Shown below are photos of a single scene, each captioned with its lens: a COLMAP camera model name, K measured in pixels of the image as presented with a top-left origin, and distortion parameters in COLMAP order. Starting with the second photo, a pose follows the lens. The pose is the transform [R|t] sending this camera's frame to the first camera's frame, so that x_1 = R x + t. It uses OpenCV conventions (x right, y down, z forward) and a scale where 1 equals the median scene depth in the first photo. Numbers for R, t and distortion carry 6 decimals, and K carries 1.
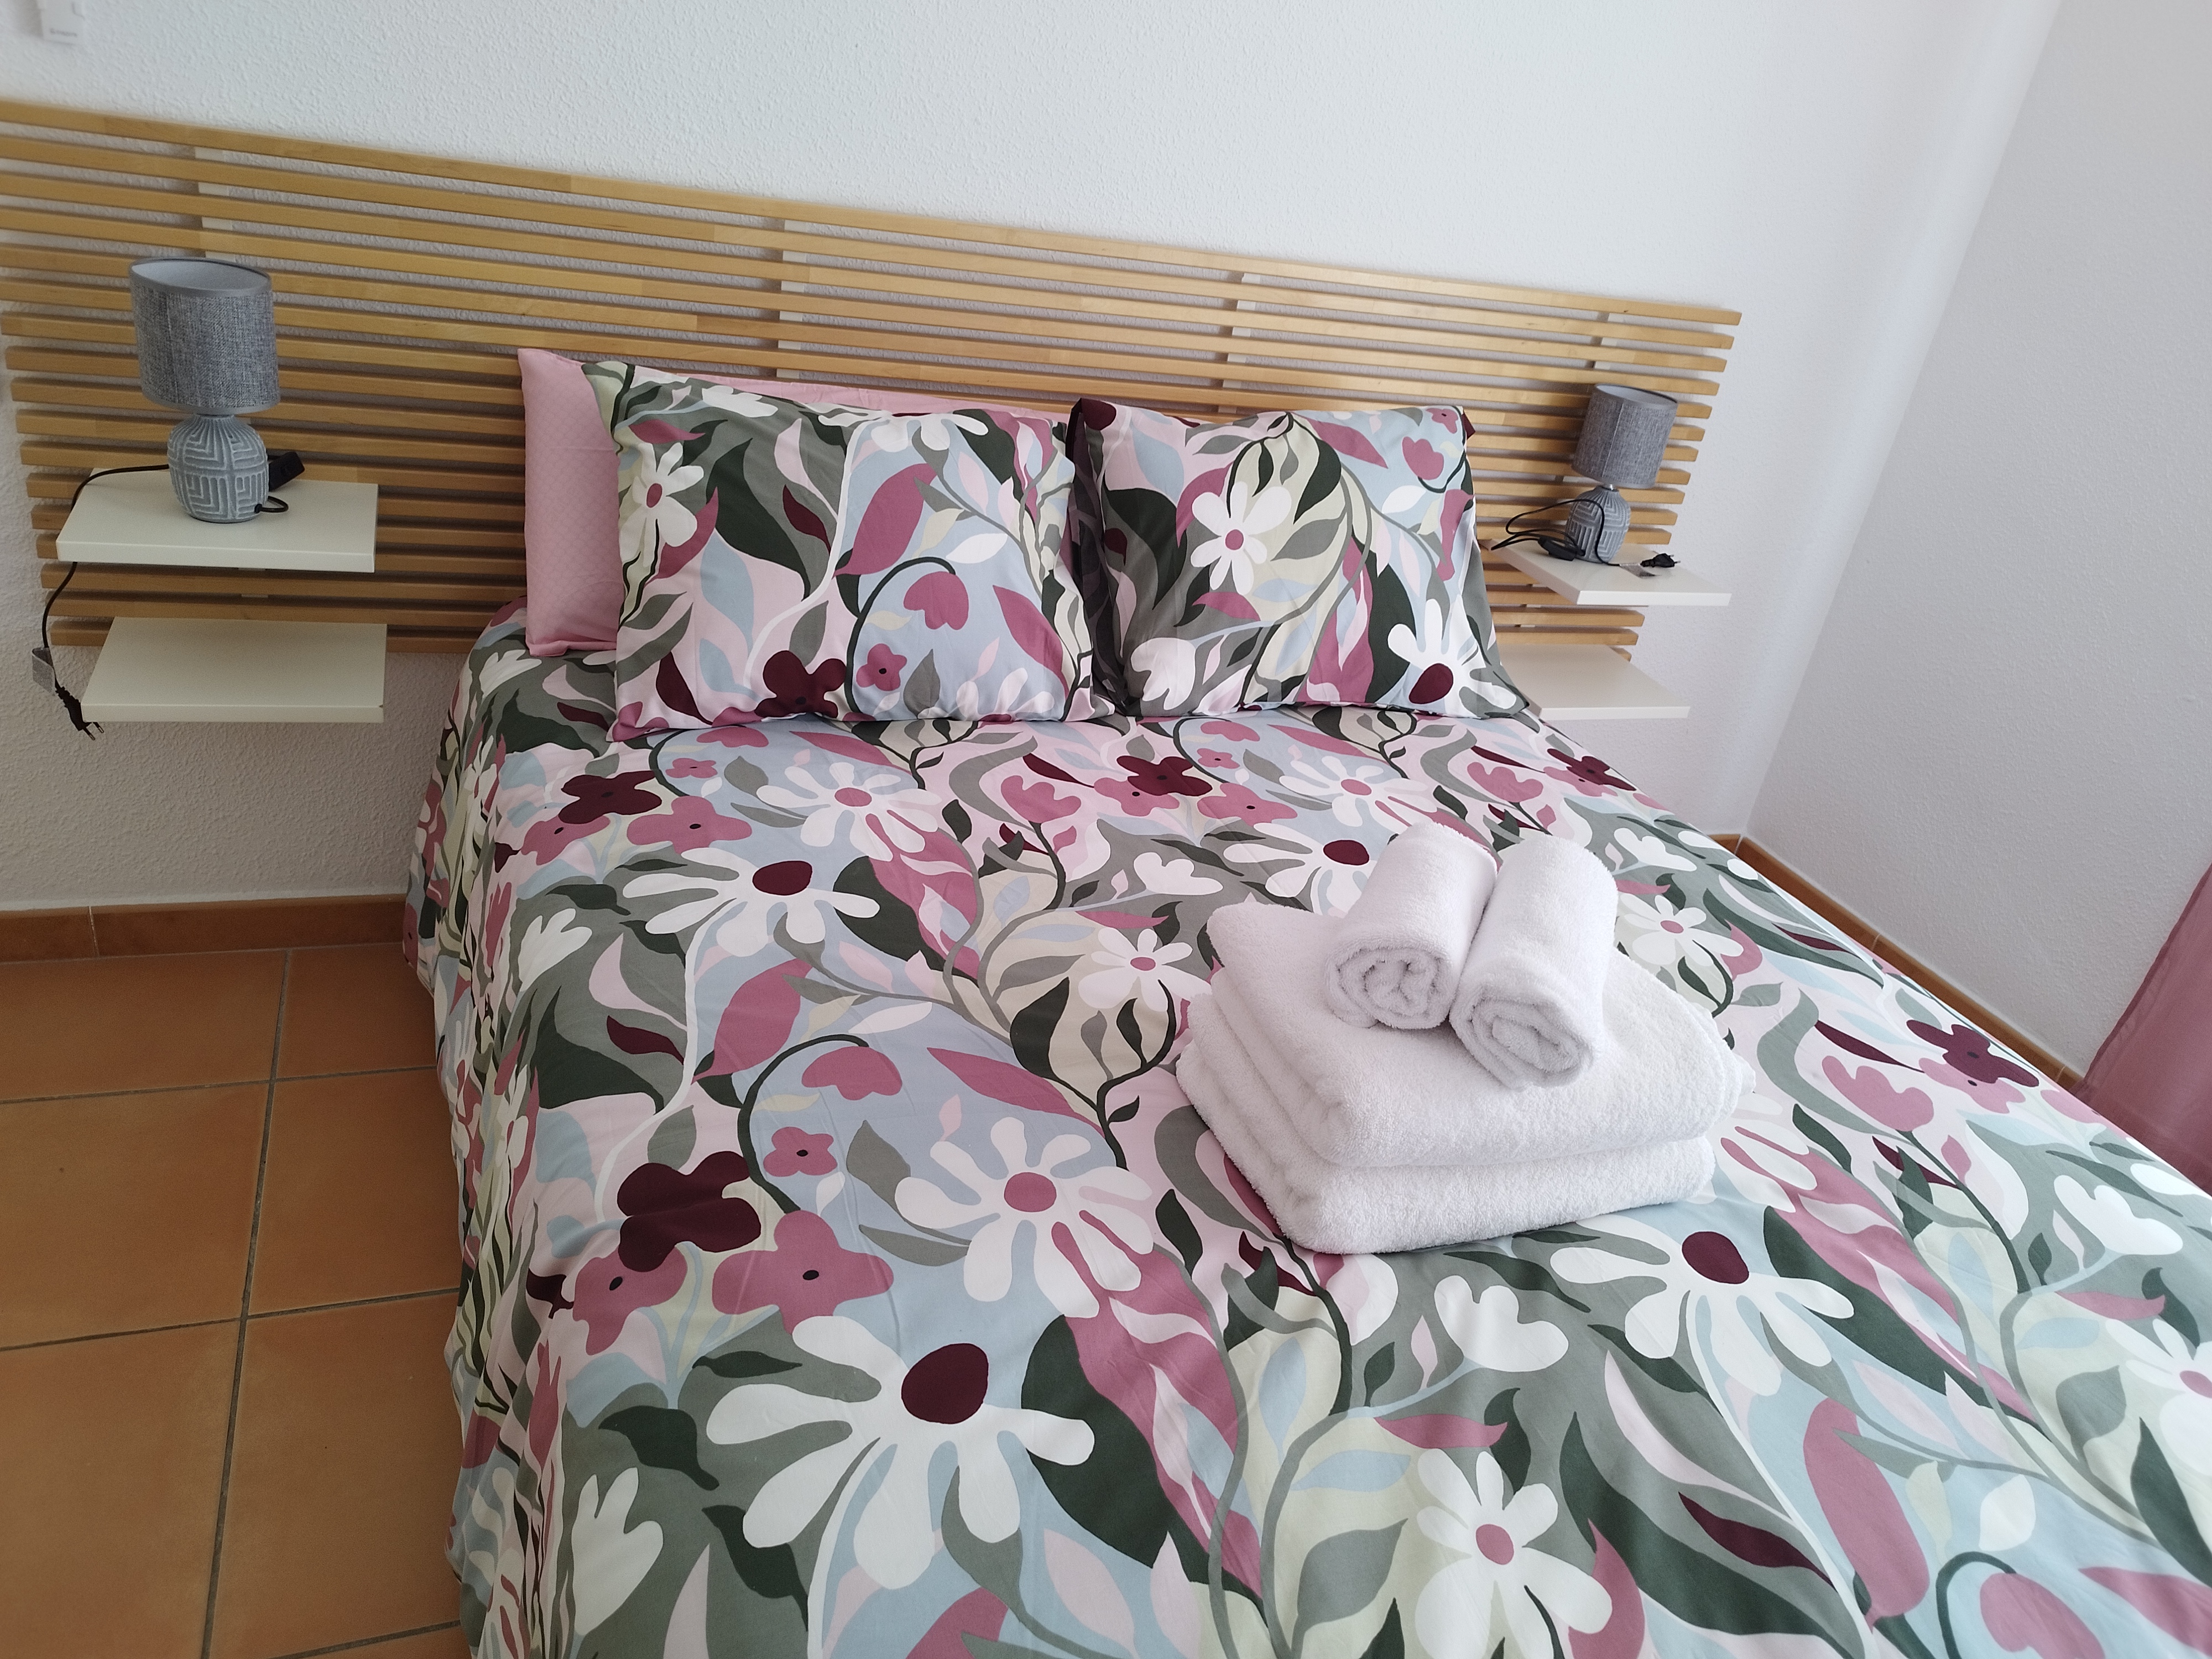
lens RADIAL K [[1607.3, 0, 1106.0], [0, 1607.3, 829.5], [0, 0, 1]] dist [0.023880, -0.003920]
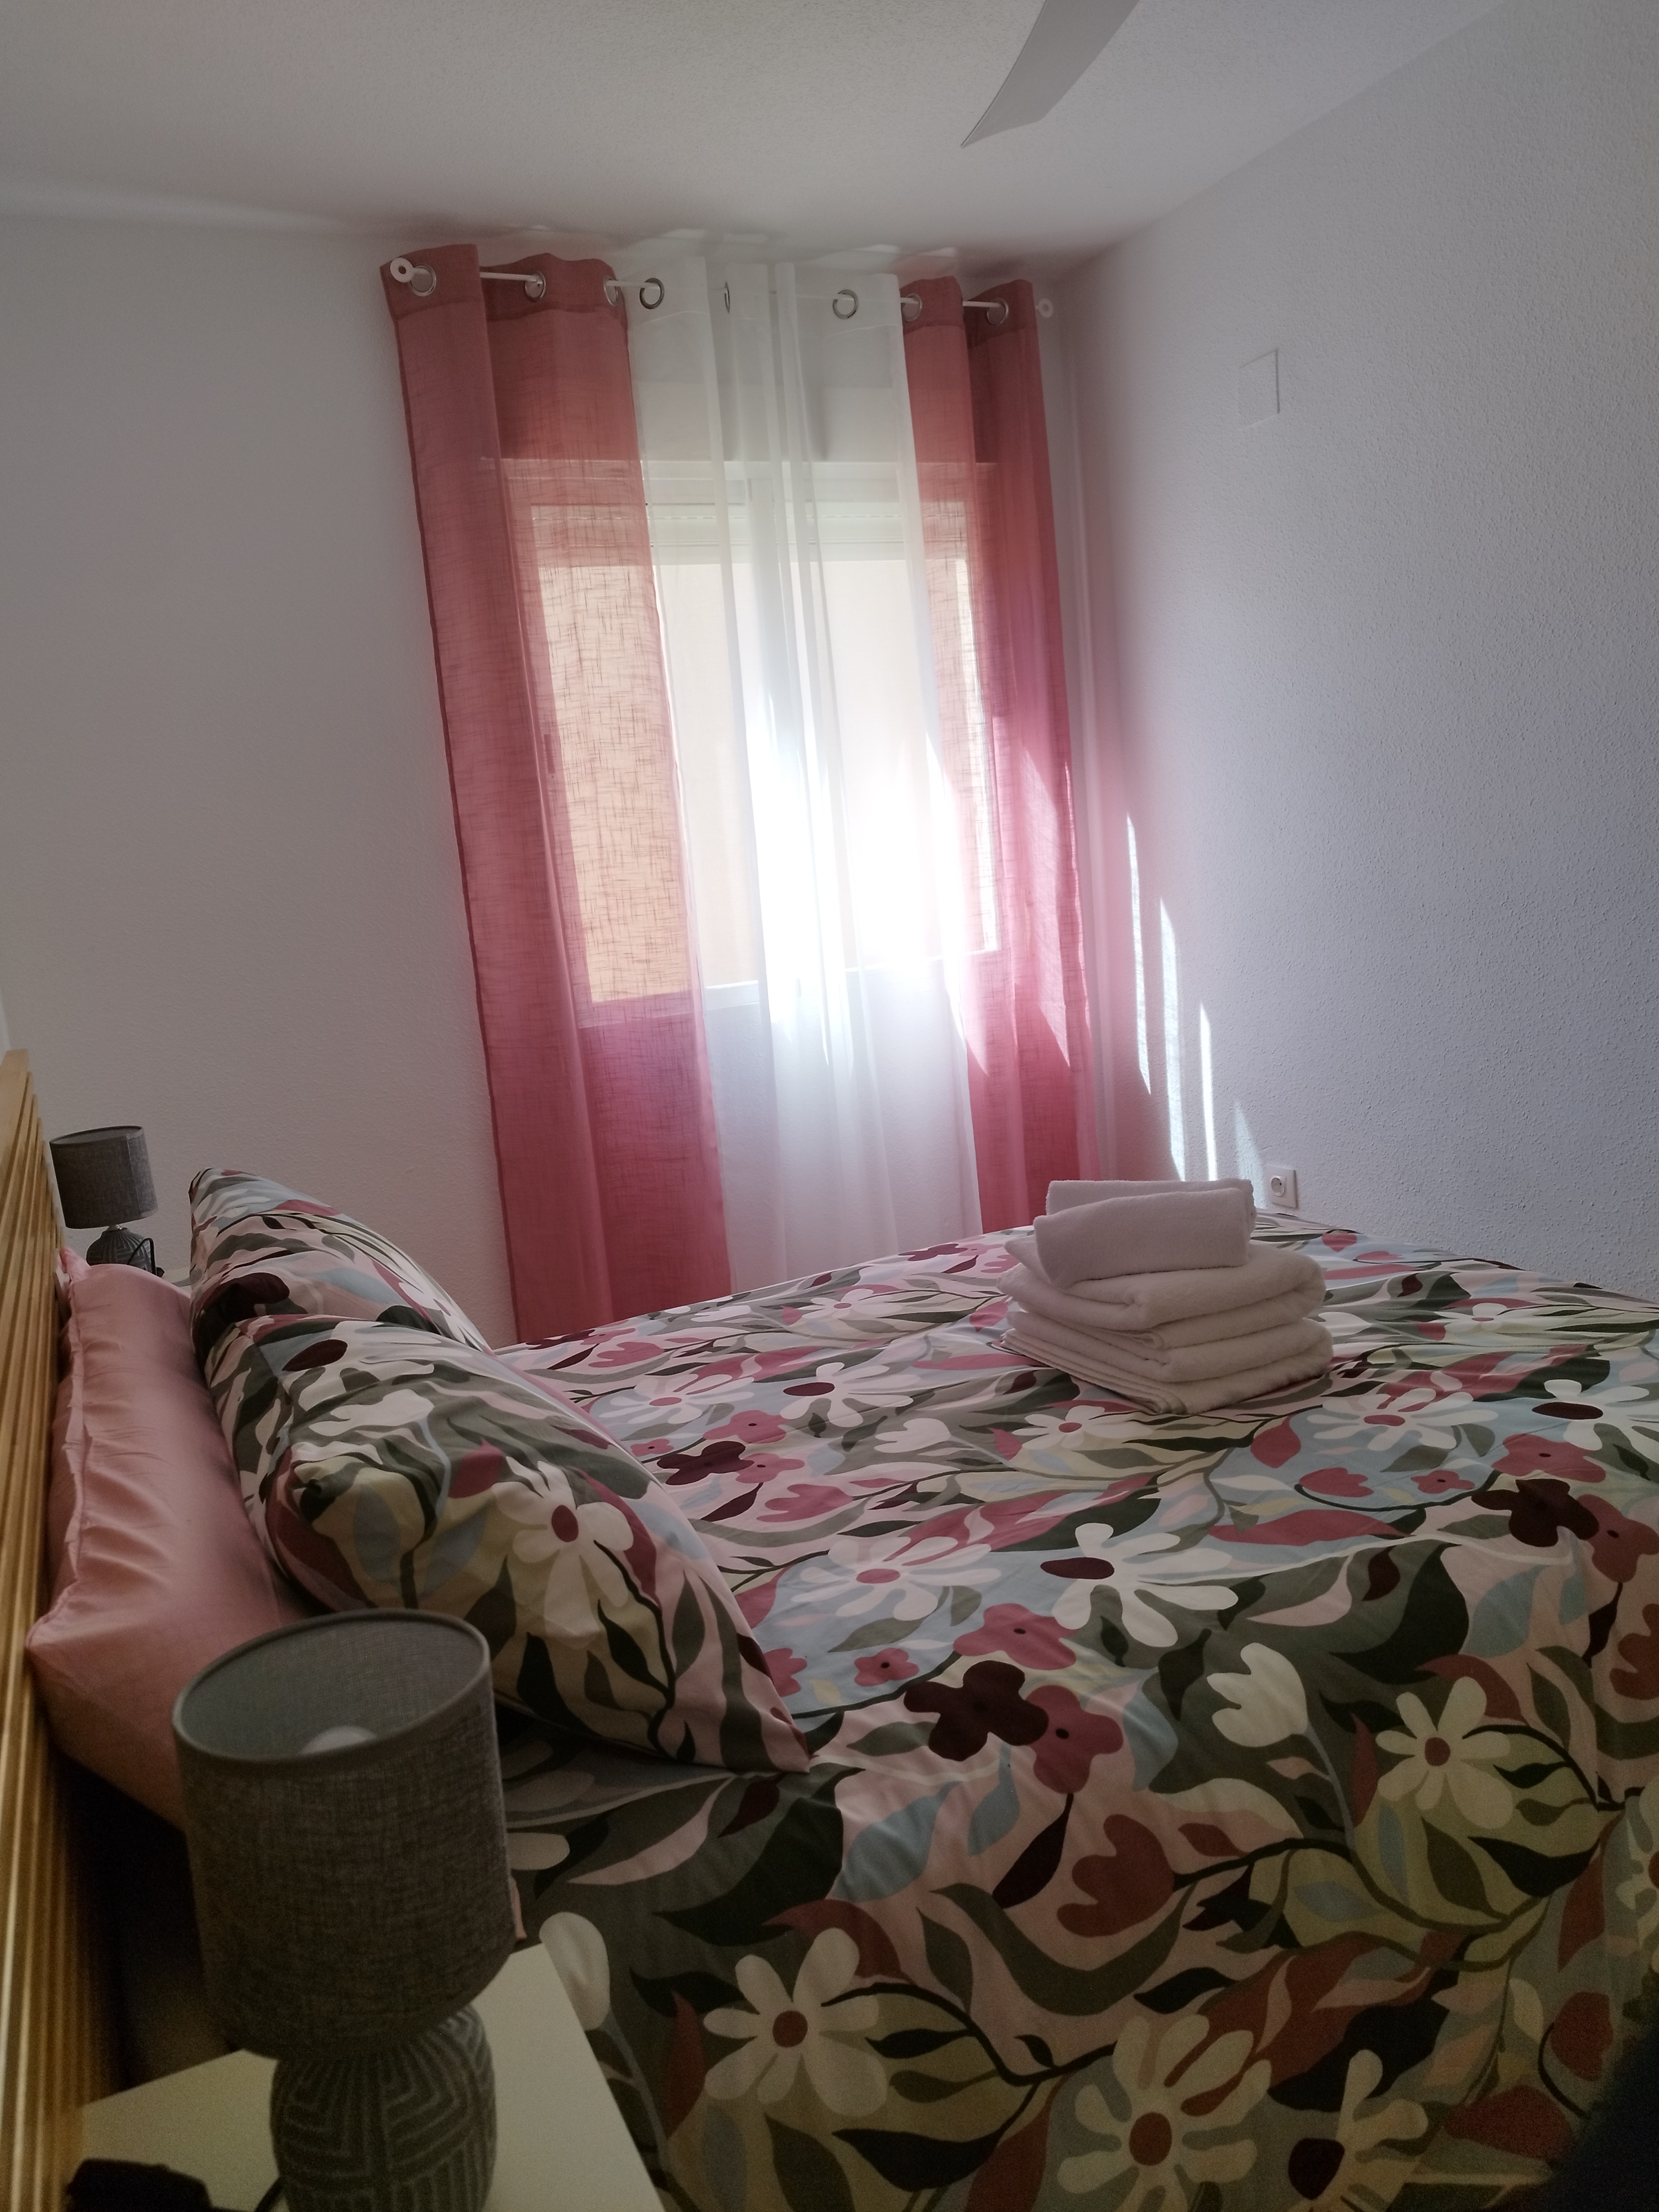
lens RADIAL K [[1595.5, 0, 821.1], [0, 1595.5, 1113.6], [0, 0, 1]] dist [0.008400, -0.017220]
pose [[-0.096275, -0.314694, 0.944298, -0.865447], [0.523362, 0.790969, 0.316955, -0.496966], [-0.846654, 0.524724, 0.088549, 0.751912]]
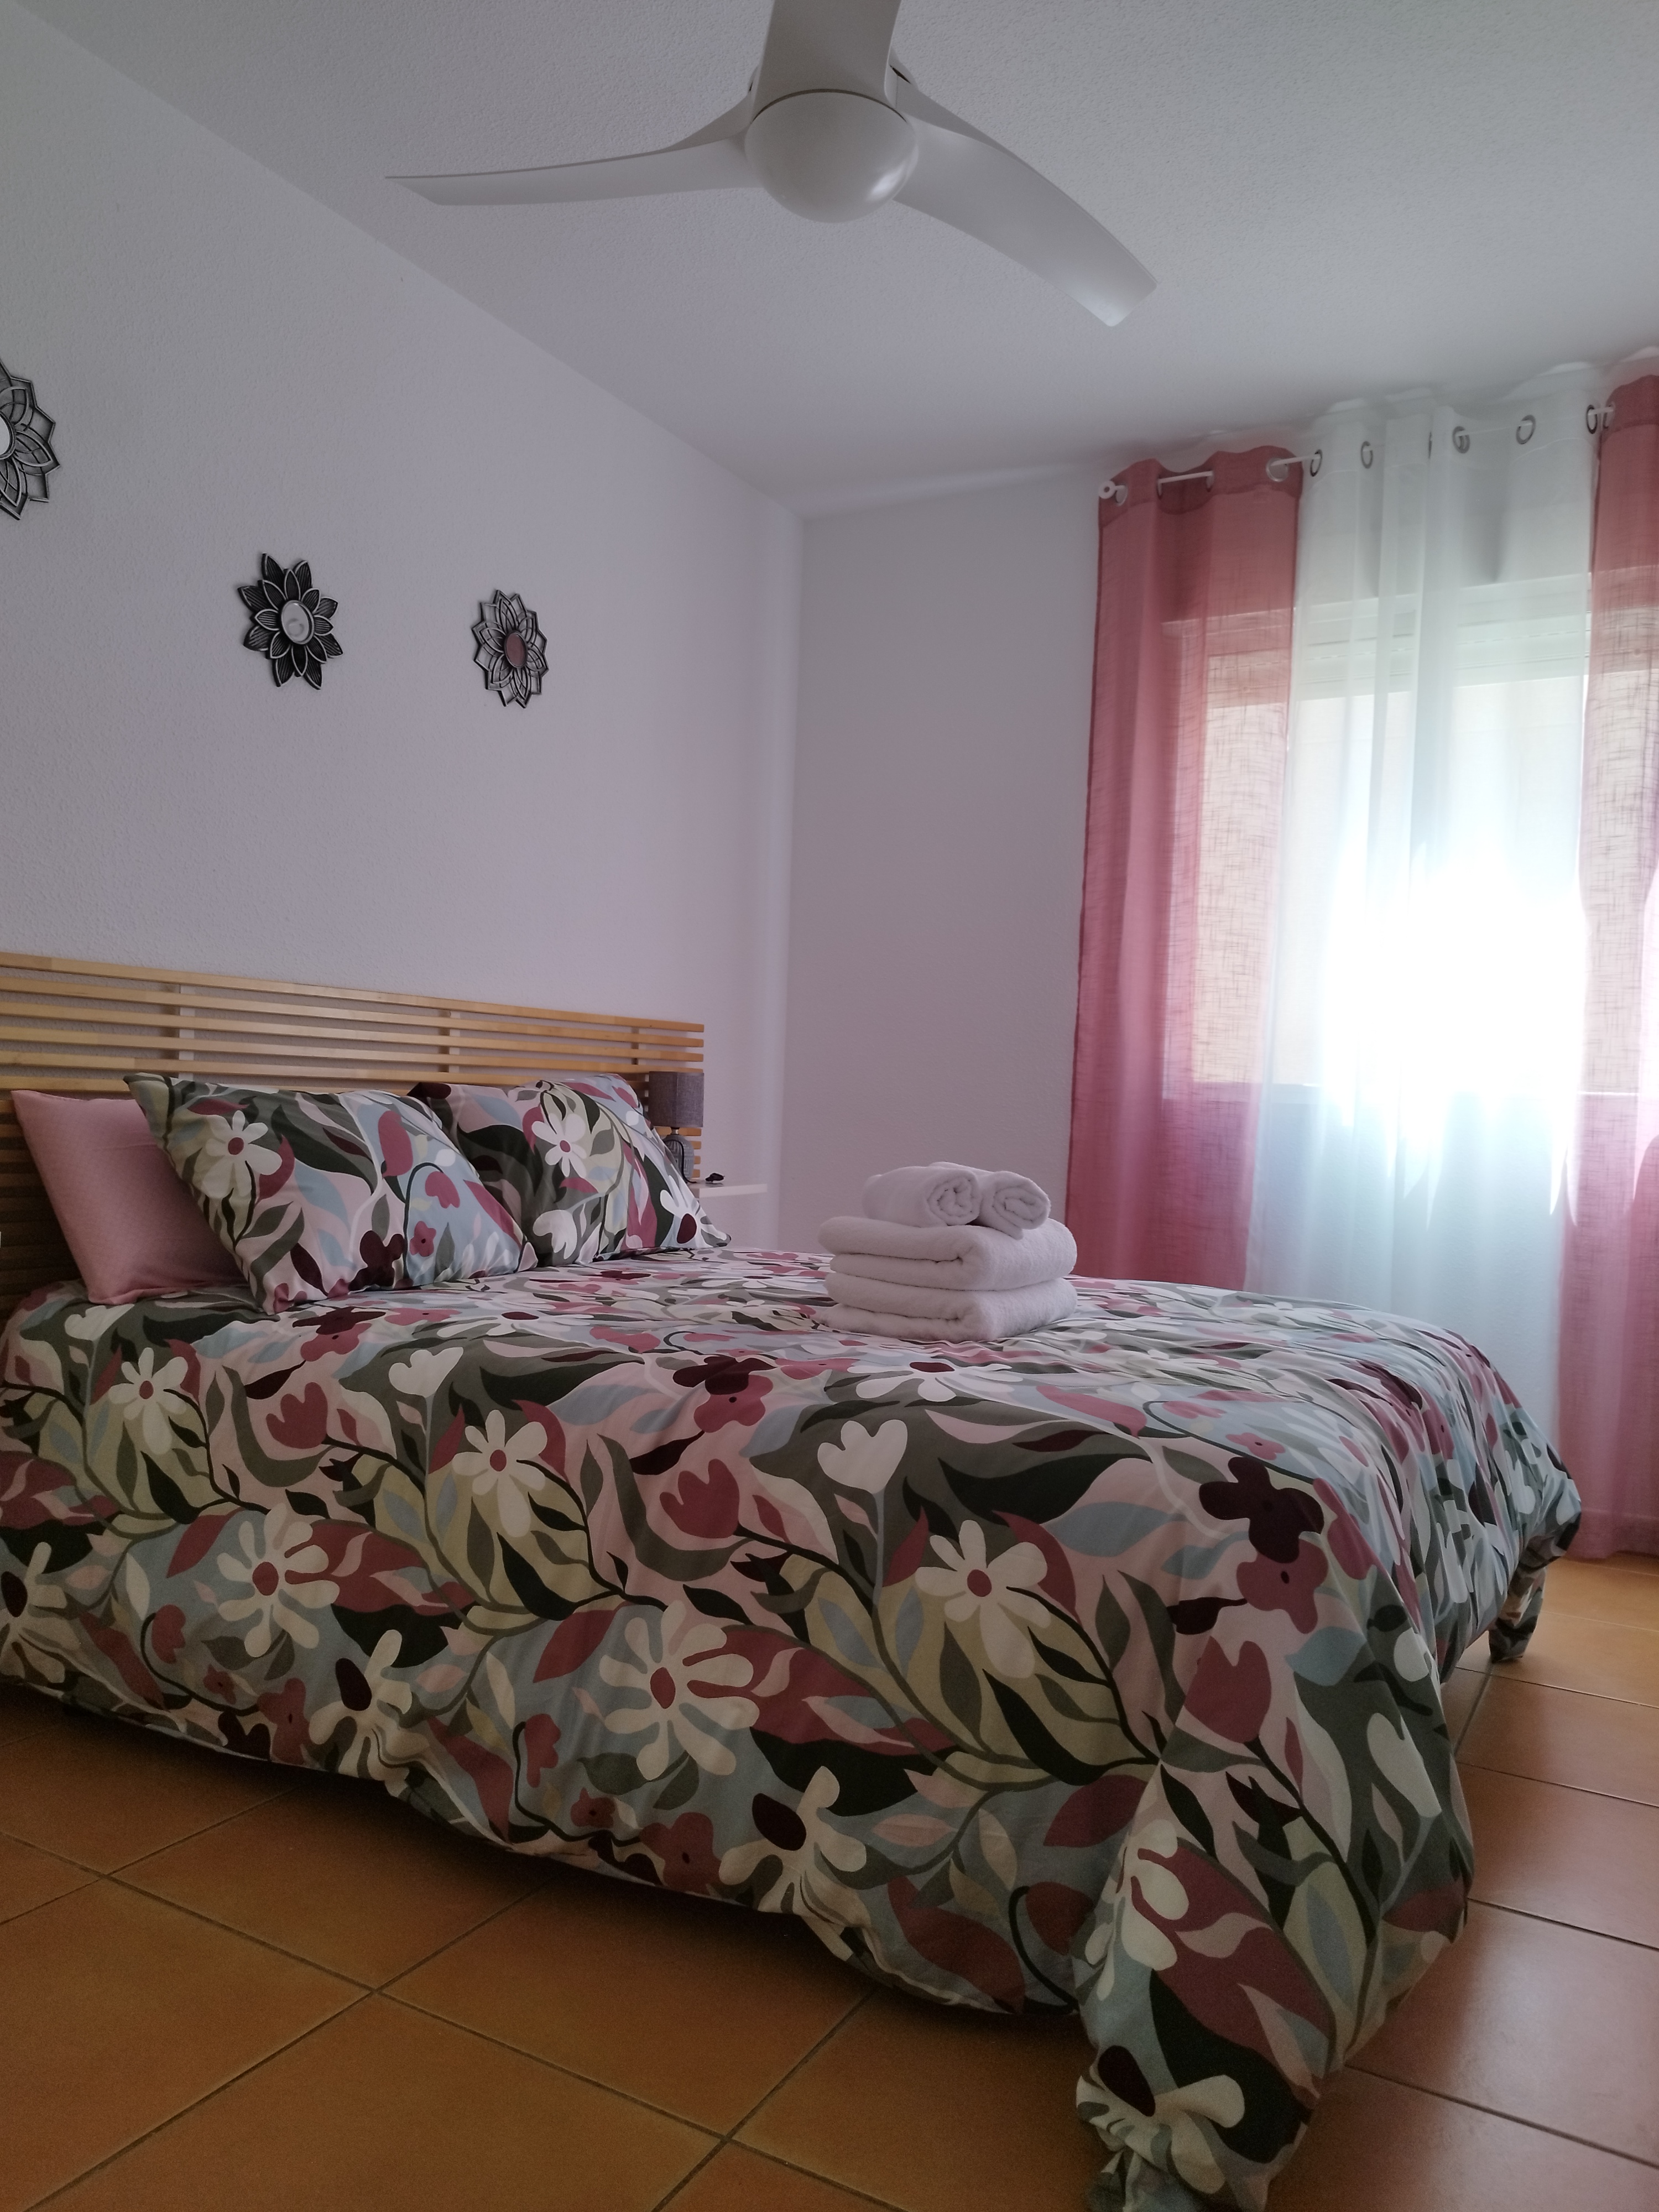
lens RADIAL K [[1595.5, 0, 821.1], [0, 1595.5, 1113.6], [0, 0, 1]] dist [0.008400, -0.017220]
pose [[0.766269, -0.135314, 0.628109, -0.728134], [0.364977, 0.896211, -0.252187, 0.274995], [-0.528794, 0.422489, 0.736125, -0.235180]]
